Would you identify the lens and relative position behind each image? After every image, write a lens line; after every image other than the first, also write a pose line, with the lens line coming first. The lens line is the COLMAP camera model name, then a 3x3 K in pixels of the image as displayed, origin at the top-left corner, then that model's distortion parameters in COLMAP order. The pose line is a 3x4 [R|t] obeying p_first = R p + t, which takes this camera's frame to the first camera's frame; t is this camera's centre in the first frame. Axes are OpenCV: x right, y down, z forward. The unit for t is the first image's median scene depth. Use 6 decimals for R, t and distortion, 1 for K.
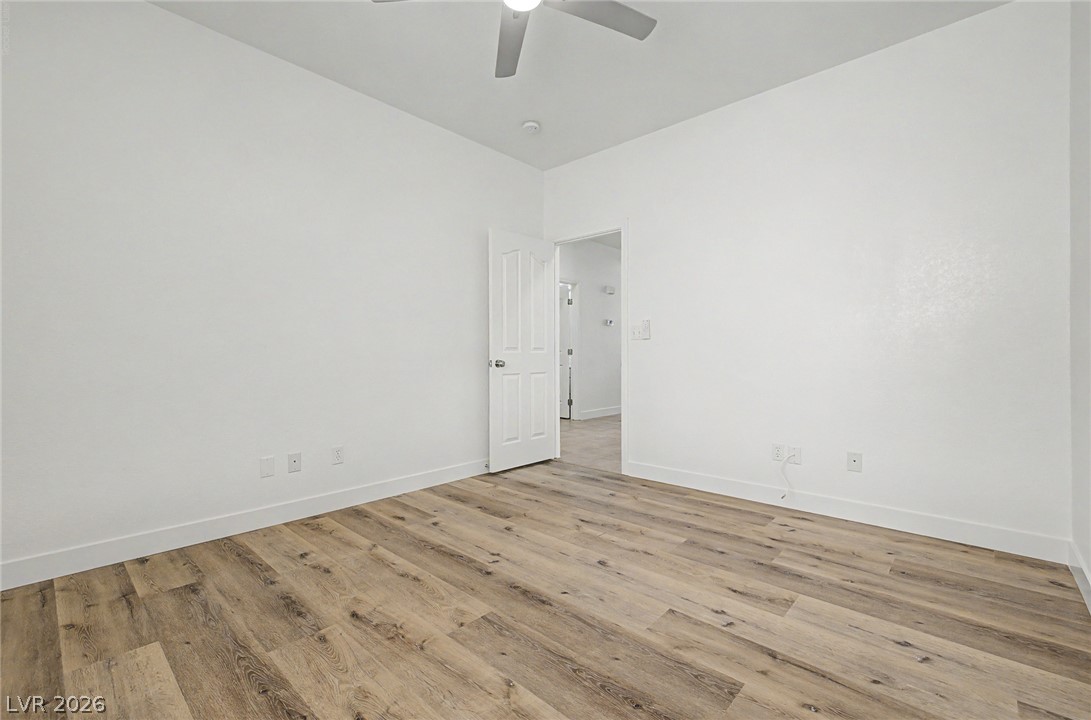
lens RADIAL K [[467.4, 0, 545.5], [0, 467.4, 360.0], [0, 0, 1]] dist [0.000130, 0.000022]
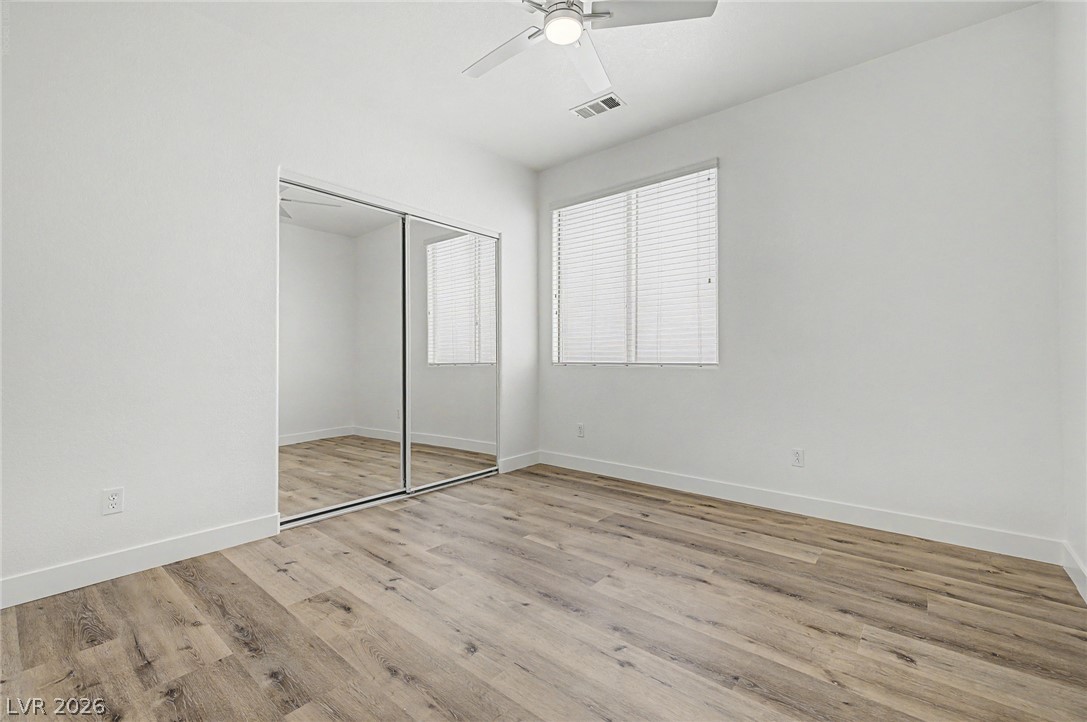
lens RADIAL K [[456.9, 0, 538.8], [0, 456.9, 358.1], [0, 0, 1]] dist [0.009486, 0.000085]
pose [[-0.999422, 0.000052, -0.033997, 0.045838], [-0.000504, 0.999866, 0.016348, -0.035213], [0.033993, 0.016356, -0.999288, 1.939343]]
